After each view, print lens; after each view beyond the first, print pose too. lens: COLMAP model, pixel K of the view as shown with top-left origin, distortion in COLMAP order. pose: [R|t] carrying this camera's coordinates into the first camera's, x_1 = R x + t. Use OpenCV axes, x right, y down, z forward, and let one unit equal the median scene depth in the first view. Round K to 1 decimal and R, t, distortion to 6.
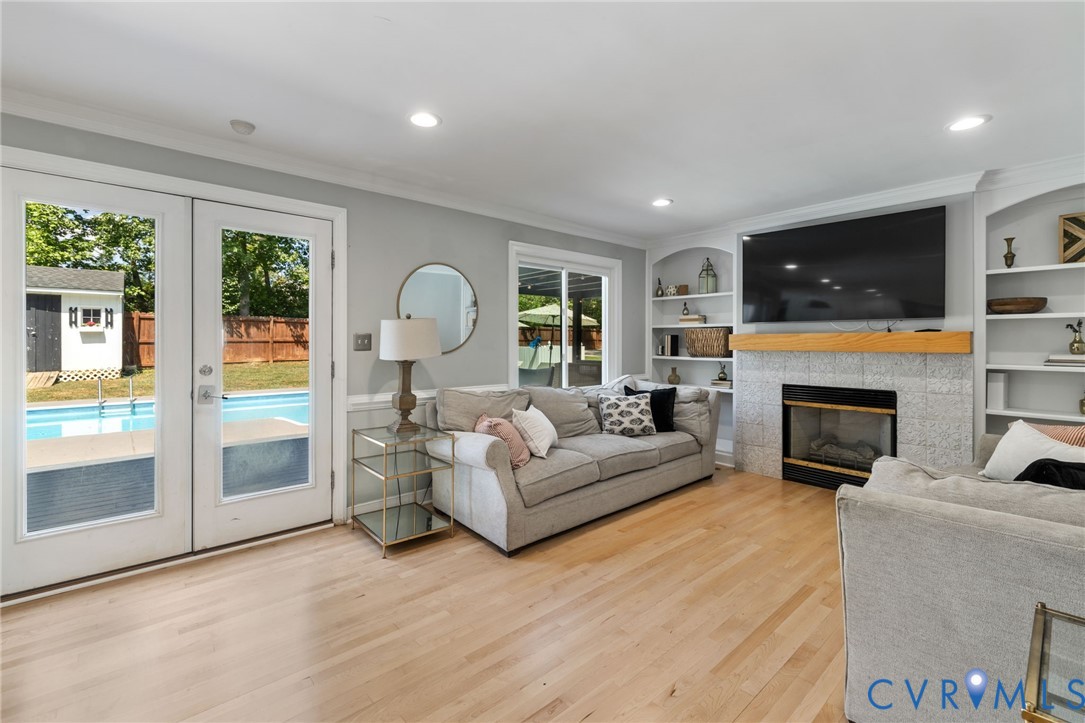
lens RADIAL K [[475.1, 0, 534.6], [0, 475.1, 347.9], [0, 0, 1]] dist [-0.001878, 0.000146]
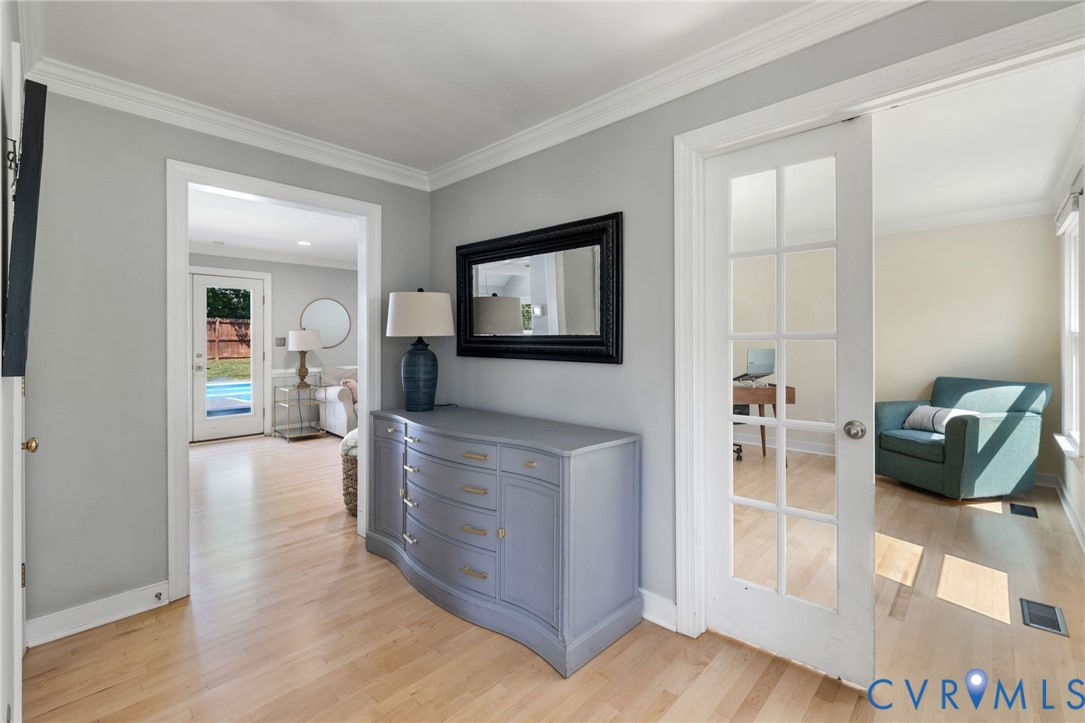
lens RADIAL K [[475.1, 0, 534.6], [0, 475.1, 347.9], [0, 0, 1]] dist [-0.001878, 0.000146]
pose [[0.995876, -0.001481, 0.090712, 0.494810], [0.001207, 0.999995, 0.003072, 0.007858], [-0.090716, -0.002950, 0.995872, -1.020386]]
